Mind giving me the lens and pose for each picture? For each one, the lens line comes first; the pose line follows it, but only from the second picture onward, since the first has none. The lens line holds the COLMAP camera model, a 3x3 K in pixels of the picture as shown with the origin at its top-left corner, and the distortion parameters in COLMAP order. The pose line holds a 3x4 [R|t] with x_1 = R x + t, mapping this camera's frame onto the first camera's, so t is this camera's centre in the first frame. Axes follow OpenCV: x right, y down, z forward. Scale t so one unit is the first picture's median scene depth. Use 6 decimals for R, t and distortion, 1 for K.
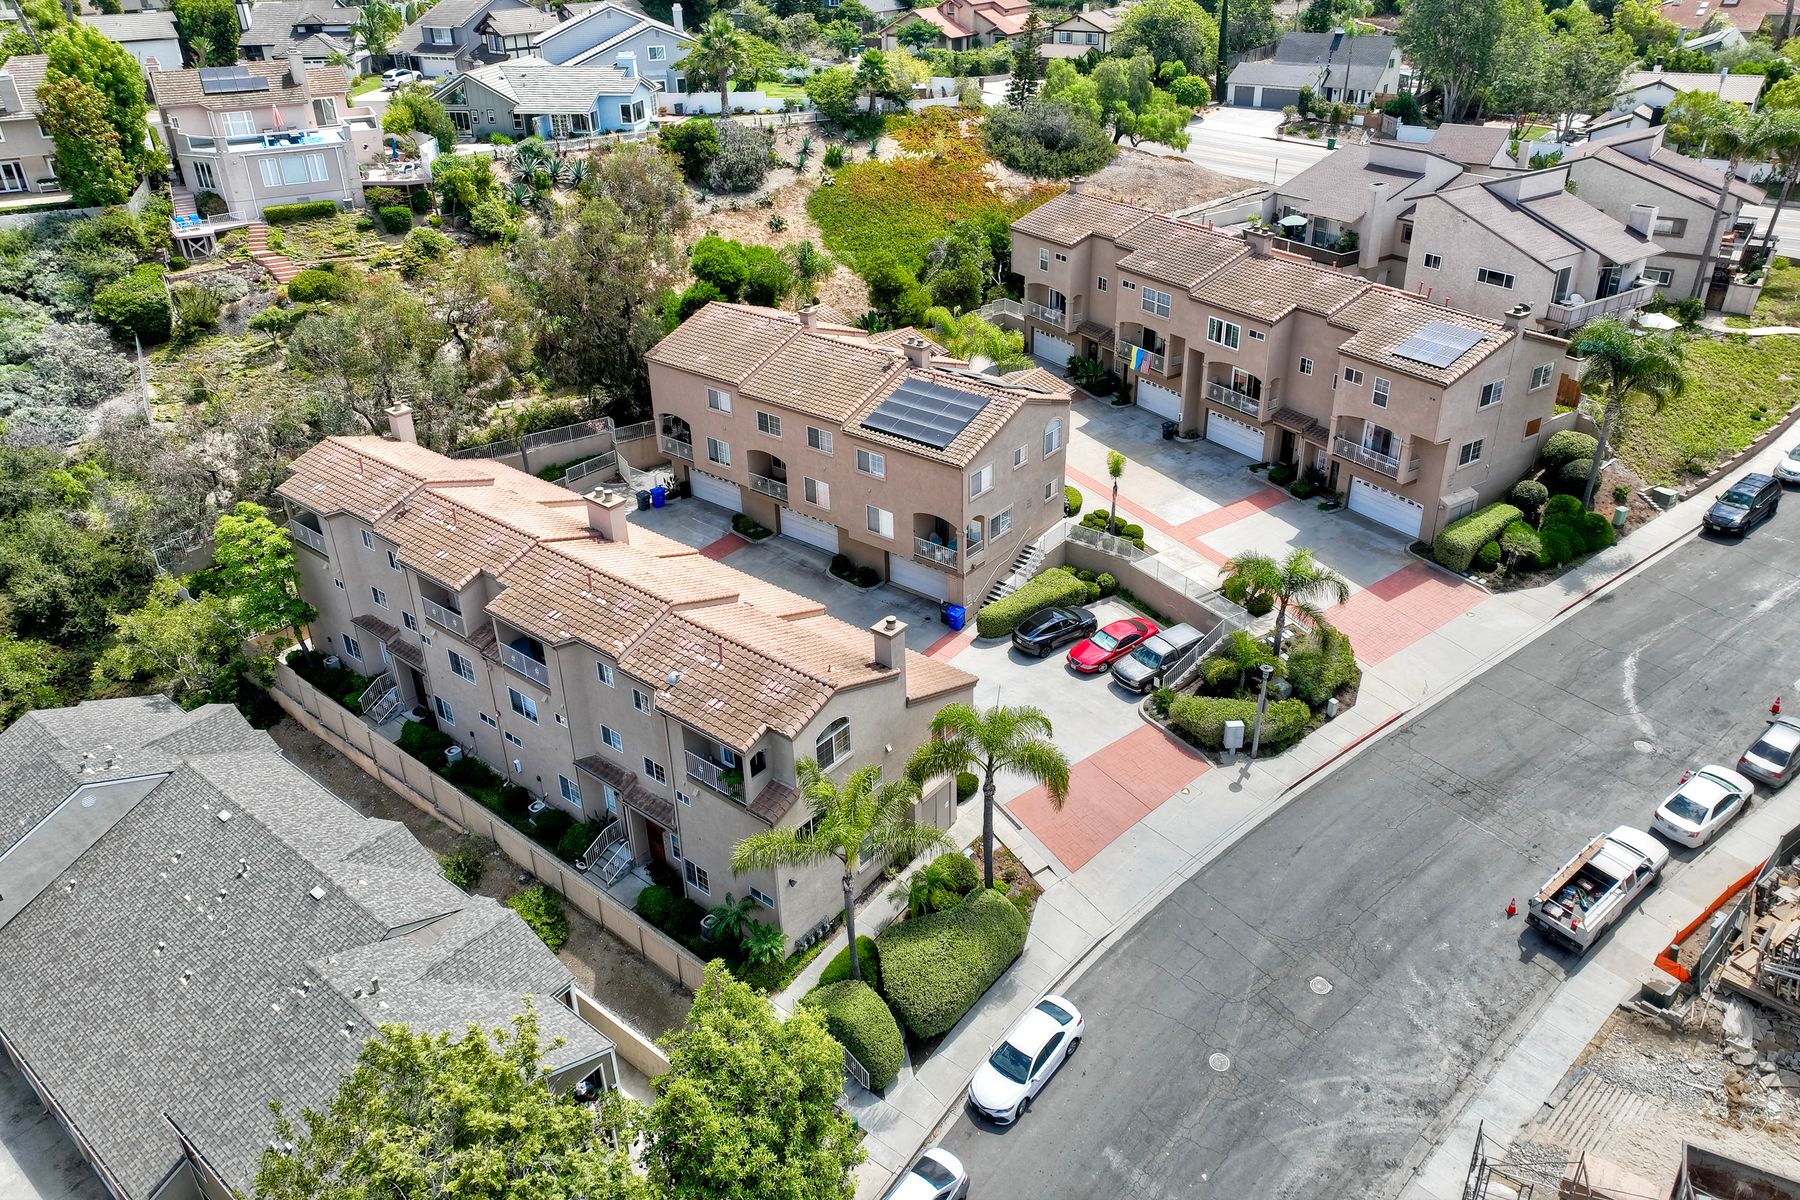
lens RADIAL K [[1287.9, 0, 904.7], [0, 1287.9, 594.6], [0, 0, 1]] dist [-0.007454, -0.002159]
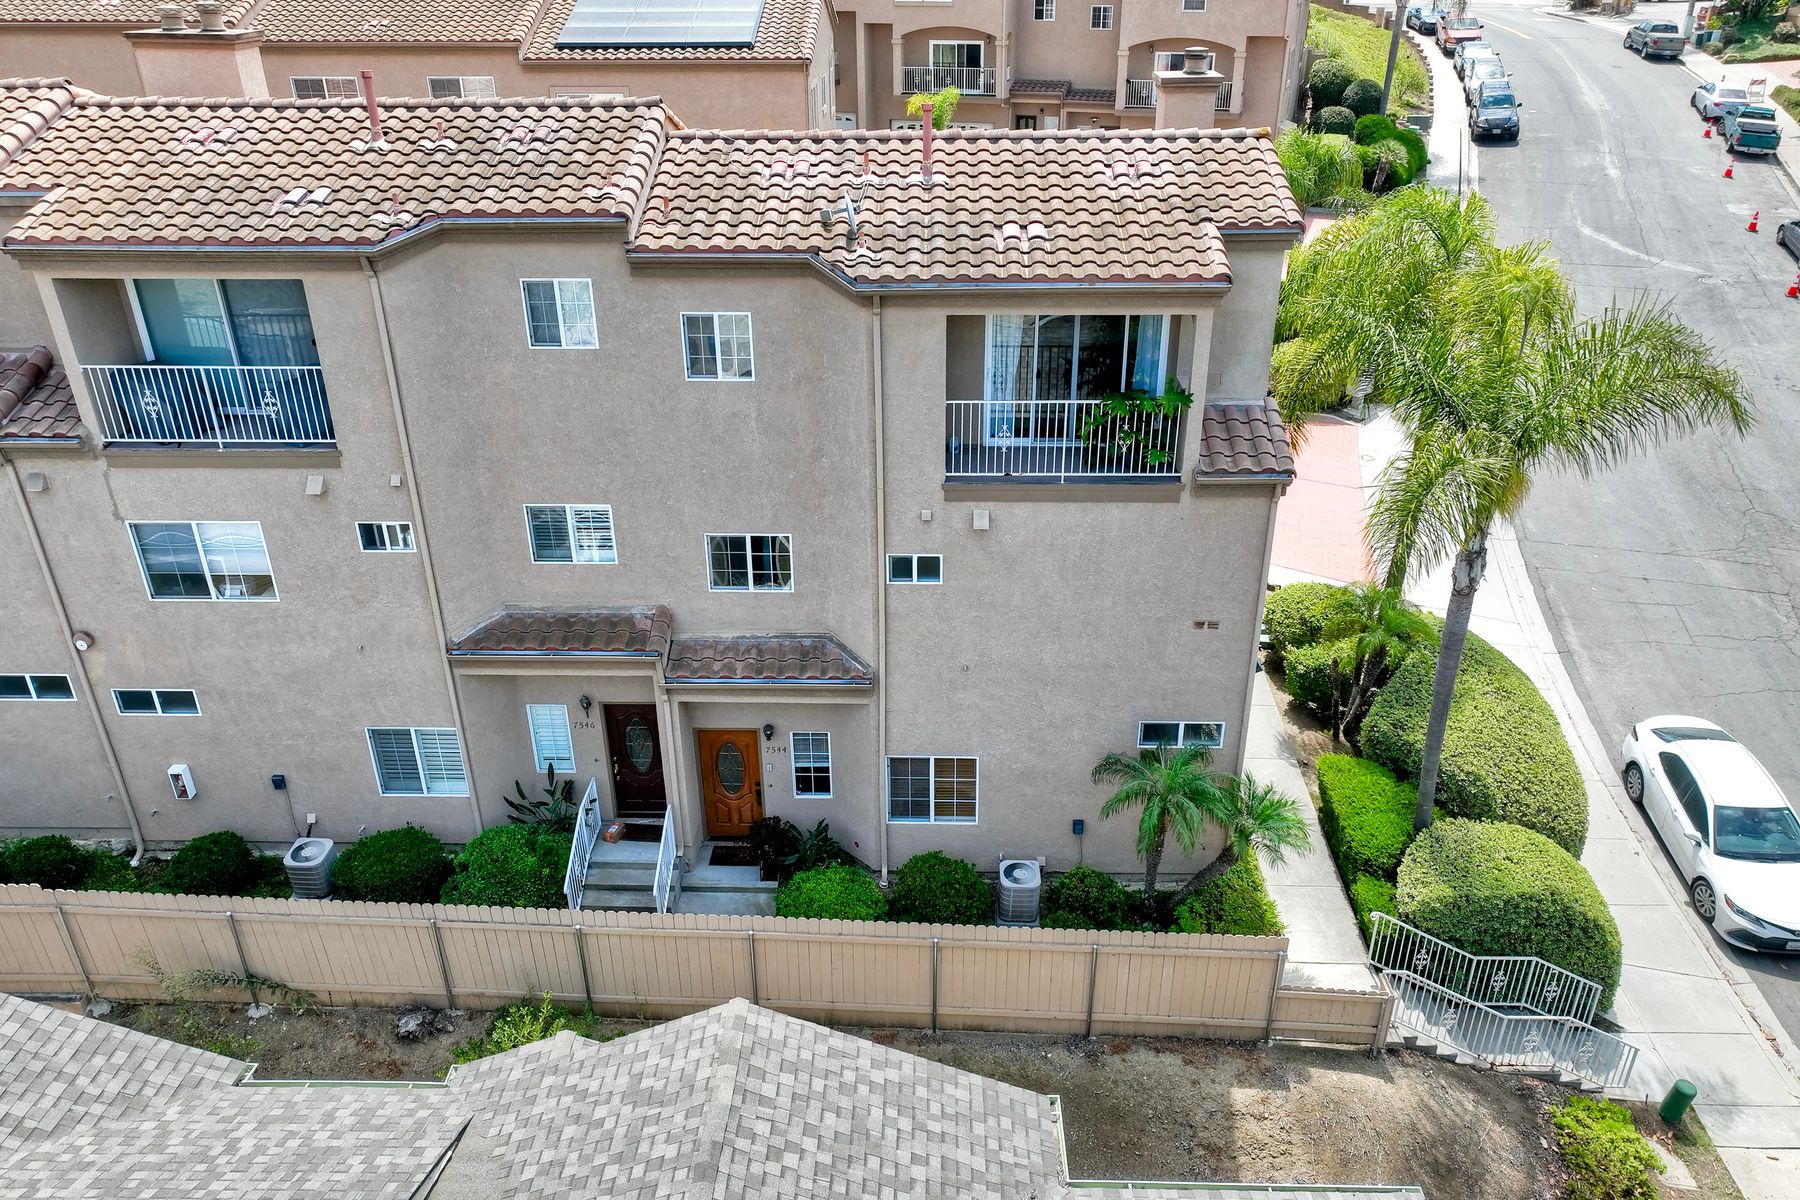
lens RADIAL K [[1287.9, 0, 902.4], [0, 1287.9, 611.9], [0, 0, 1]] dist [-0.007454, -0.002159]
pose [[0.786054, -0.261778, 0.559992, -0.343935], [0.289663, 0.956274, 0.040430, 0.137353], [-0.546090, 0.130429, 0.827511, 0.622701]]
